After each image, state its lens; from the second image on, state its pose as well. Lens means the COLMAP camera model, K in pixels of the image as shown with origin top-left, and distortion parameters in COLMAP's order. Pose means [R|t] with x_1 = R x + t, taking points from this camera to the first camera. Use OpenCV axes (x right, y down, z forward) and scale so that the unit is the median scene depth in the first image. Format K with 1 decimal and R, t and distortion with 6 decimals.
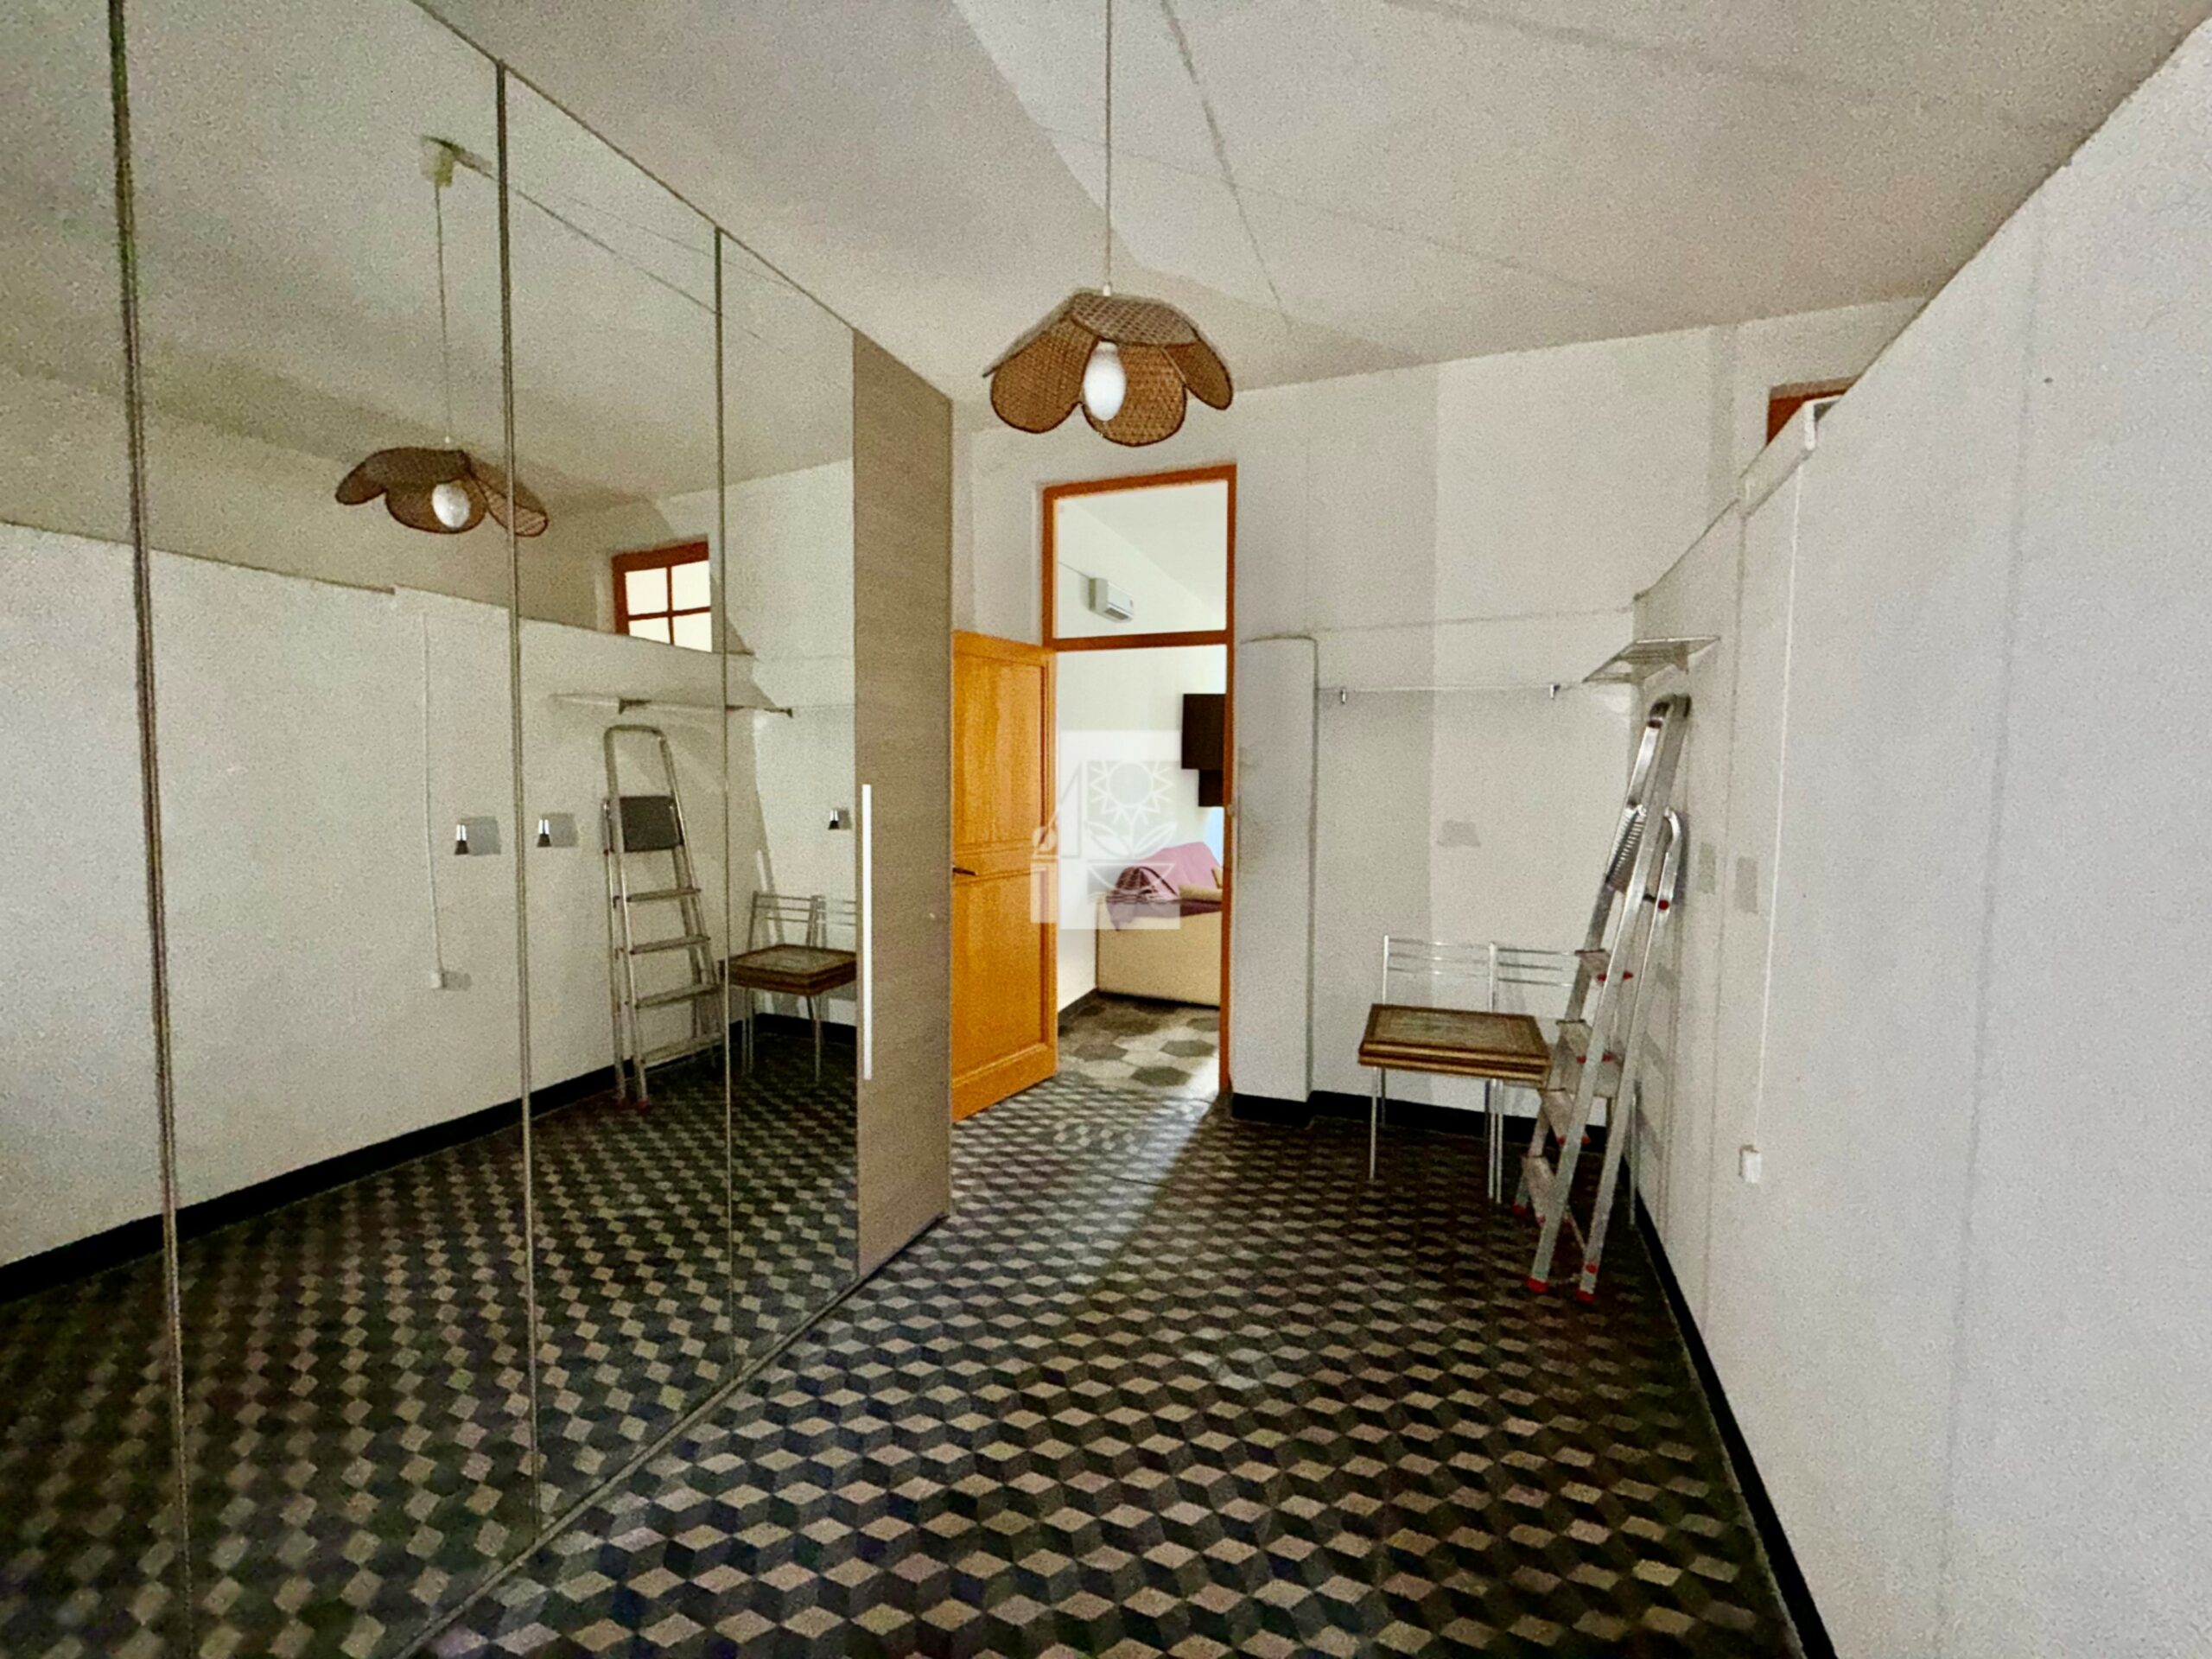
lens RADIAL K [[890.6, 0, 1103.9], [0, 890.6, 834.8], [0, 0, 1]] dist [0.001231, -0.000656]
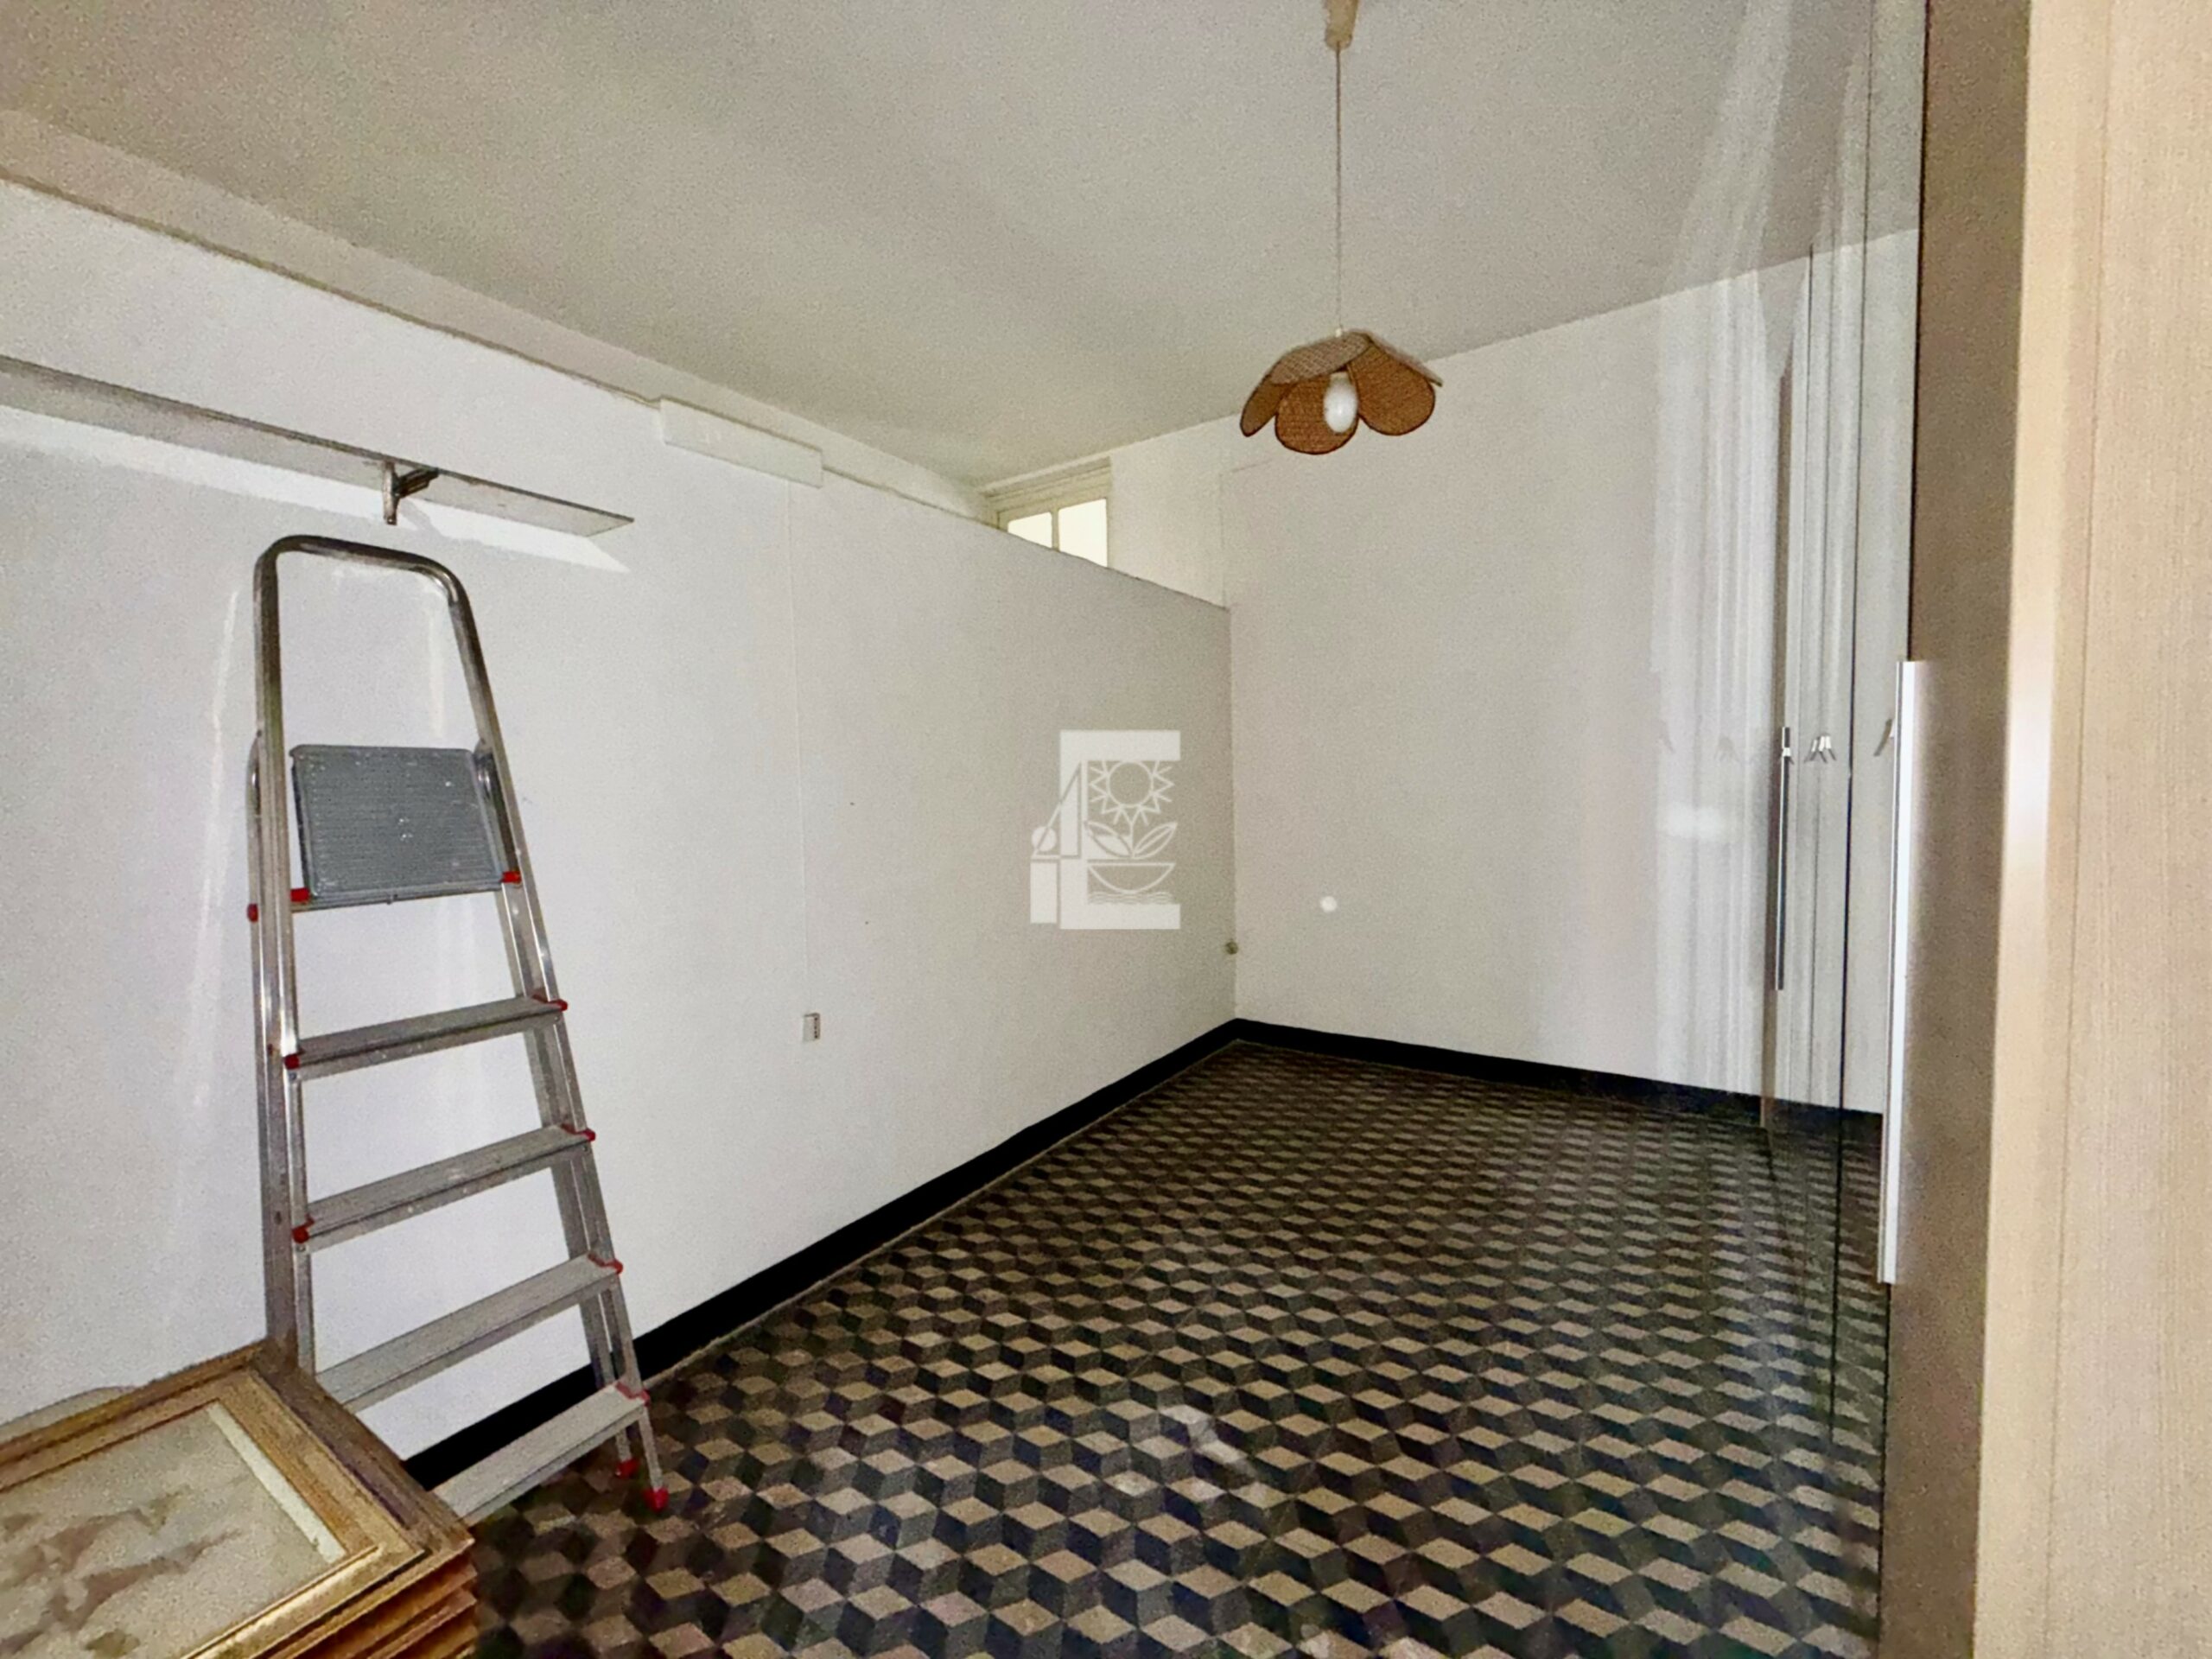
lens RADIAL K [[890.6, 0, 1110.2], [0, 890.6, 825.6], [0, 0, 1]] dist [0.001231, -0.000656]
pose [[-0.981564, -0.001257, 0.191128, 0.062470], [0.019234, 0.994253, 0.105318, -0.032552], [-0.190162, 0.107052, -0.975899, 1.877130]]
